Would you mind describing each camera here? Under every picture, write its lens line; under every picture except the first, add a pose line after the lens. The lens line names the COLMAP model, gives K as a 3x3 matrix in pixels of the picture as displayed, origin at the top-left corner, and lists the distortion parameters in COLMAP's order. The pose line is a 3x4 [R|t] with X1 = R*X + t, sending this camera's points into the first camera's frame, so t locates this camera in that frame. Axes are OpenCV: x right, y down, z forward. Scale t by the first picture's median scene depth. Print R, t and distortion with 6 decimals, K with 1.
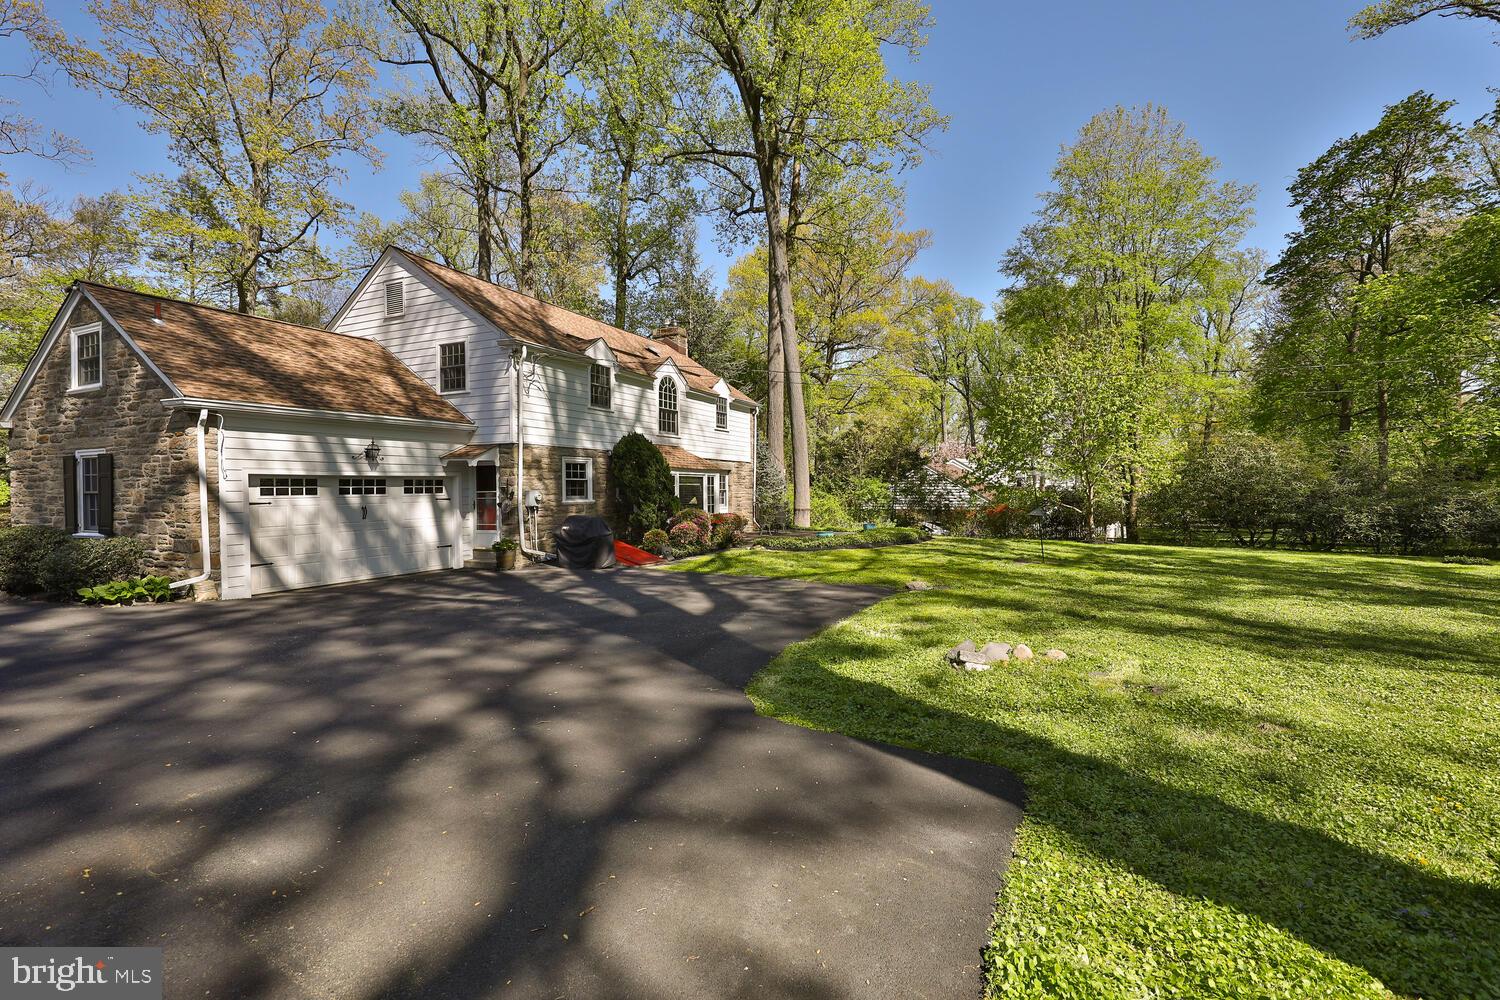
lens RADIAL K [[658.6, 0, 755.9], [0, 658.6, 497.7], [0, 0, 1]] dist [0.013428, -0.006229]
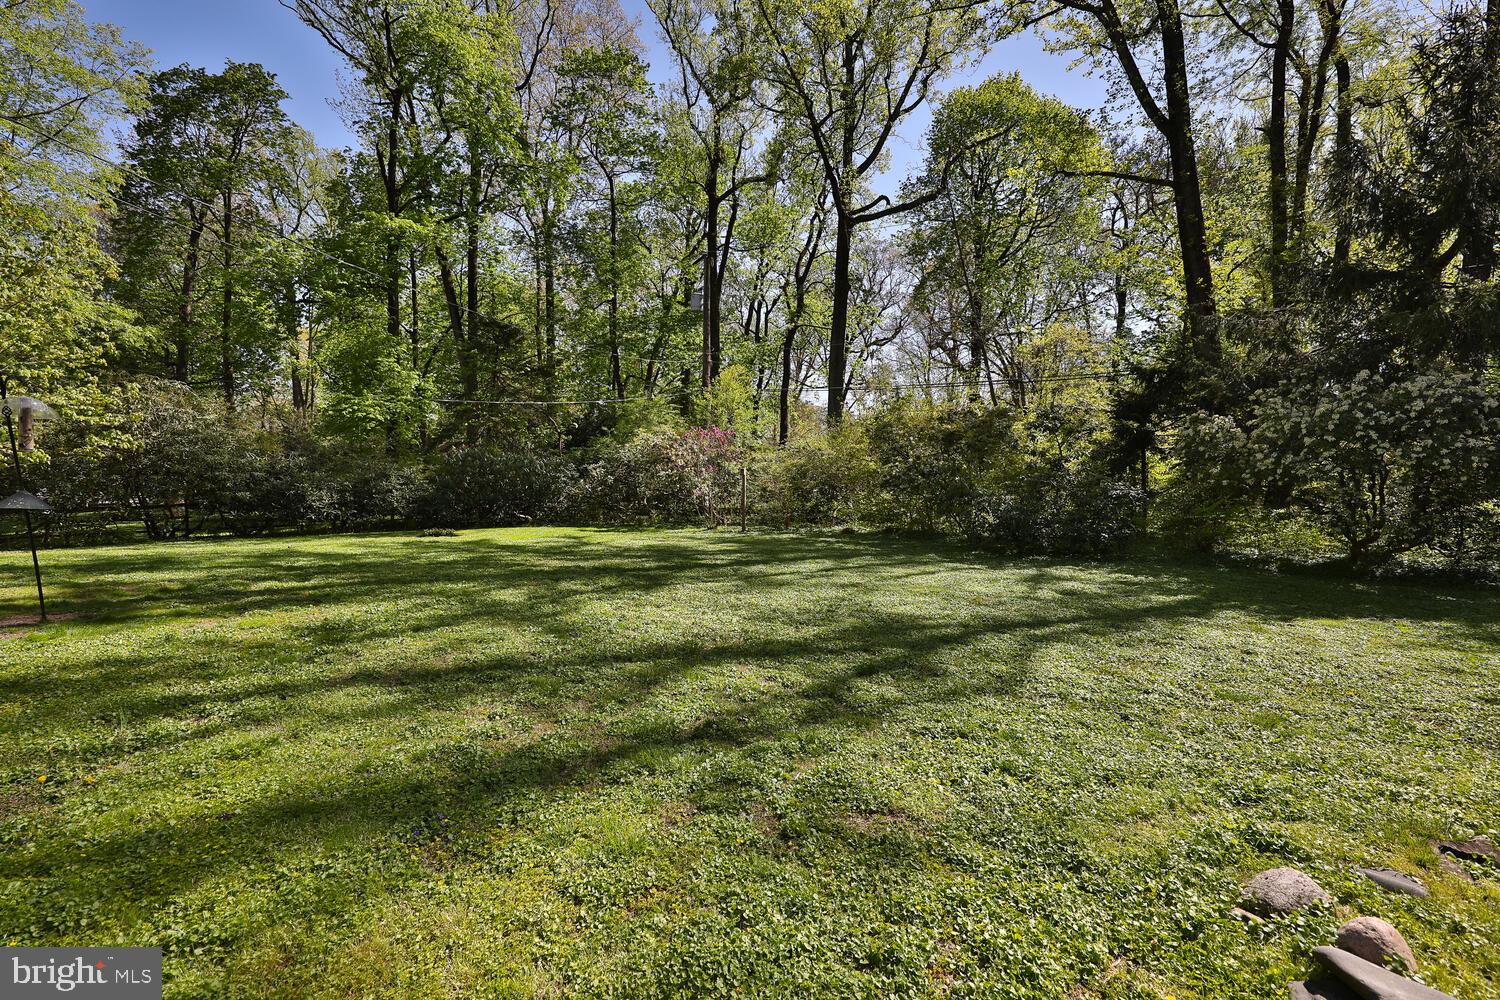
lens RADIAL K [[658.6, 0, 755.9], [0, 658.6, 497.7], [0, 0, 1]] dist [0.013428, -0.006229]
pose [[0.036652, -0.031023, 0.998846, 0.028440], [-0.004022, 0.999505, 0.031191, 0.003358], [-0.999320, -0.005161, 0.036509, 0.407305]]
